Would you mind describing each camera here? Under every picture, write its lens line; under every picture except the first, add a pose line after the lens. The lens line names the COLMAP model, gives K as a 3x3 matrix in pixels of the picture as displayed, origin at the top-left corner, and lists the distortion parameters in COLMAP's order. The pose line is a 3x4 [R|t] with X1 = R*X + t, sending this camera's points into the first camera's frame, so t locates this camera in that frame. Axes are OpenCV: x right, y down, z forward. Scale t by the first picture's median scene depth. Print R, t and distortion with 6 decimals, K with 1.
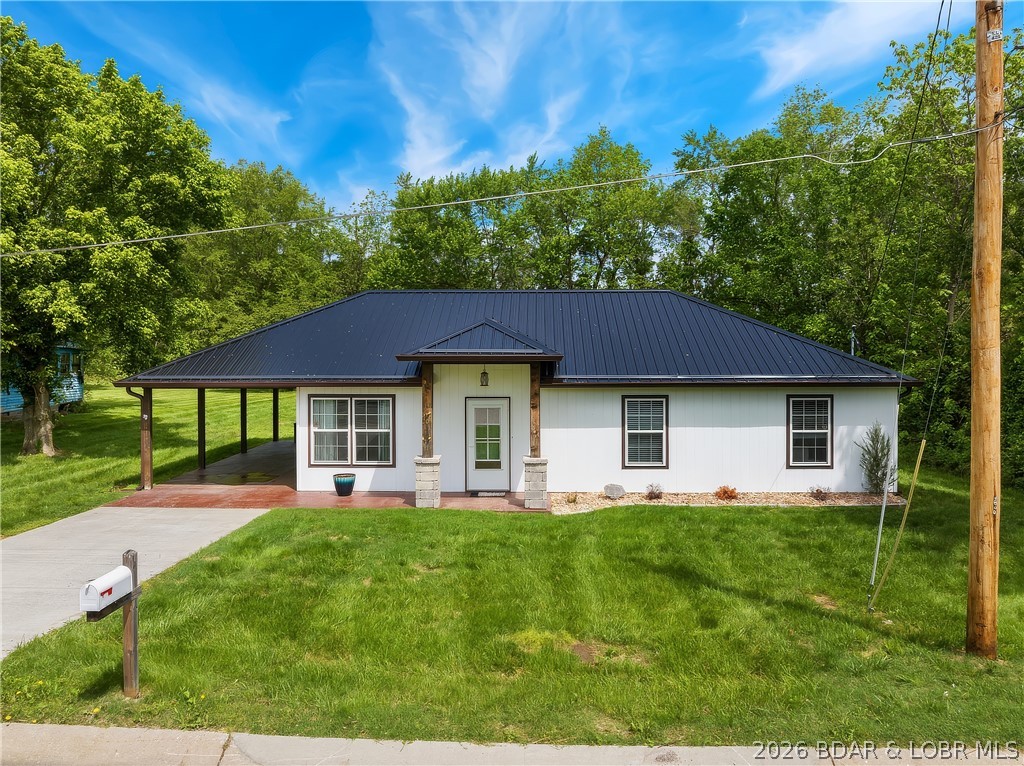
lens RADIAL K [[732.4, 0, 511.0], [0, 732.4, 340.5], [0, 0, 1]] dist [-0.048469, -0.000202]
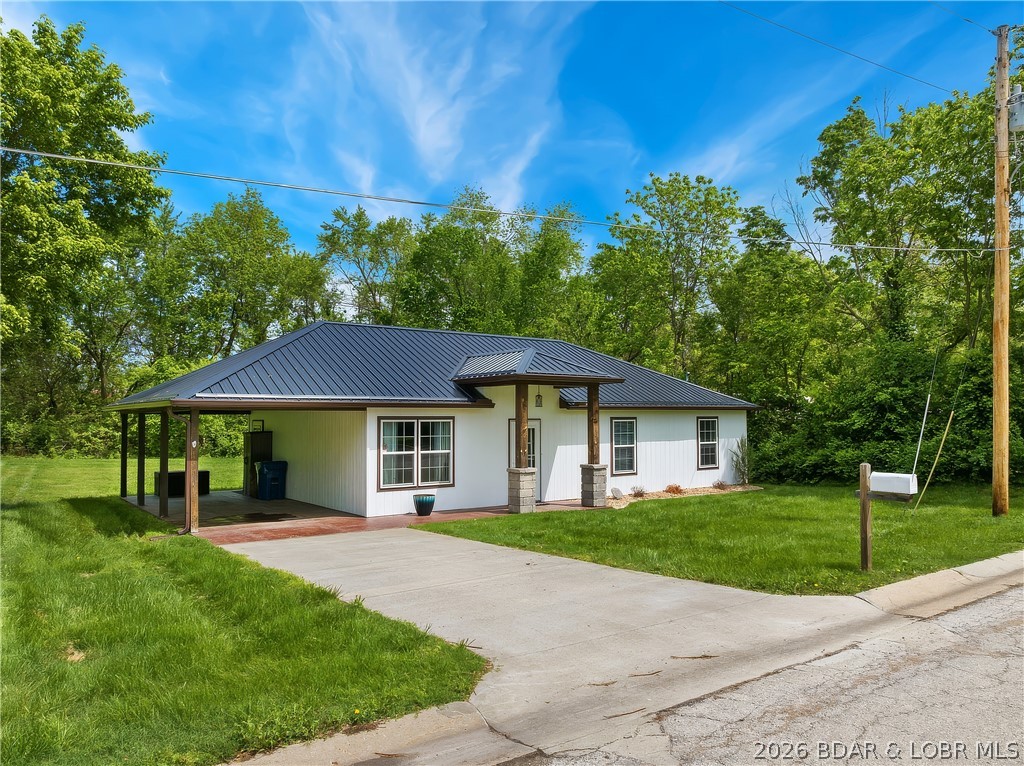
lens RADIAL K [[730.1, 0, 512.0], [0, 730.1, 383.0], [0, 0, 1]] dist [-0.037947, -0.001053]
pose [[0.785065, 0.031135, 0.618631, -0.743175], [0.002880, 0.998542, -0.053910, 0.082529], [-0.619407, 0.044104, 0.783830, 0.126280]]
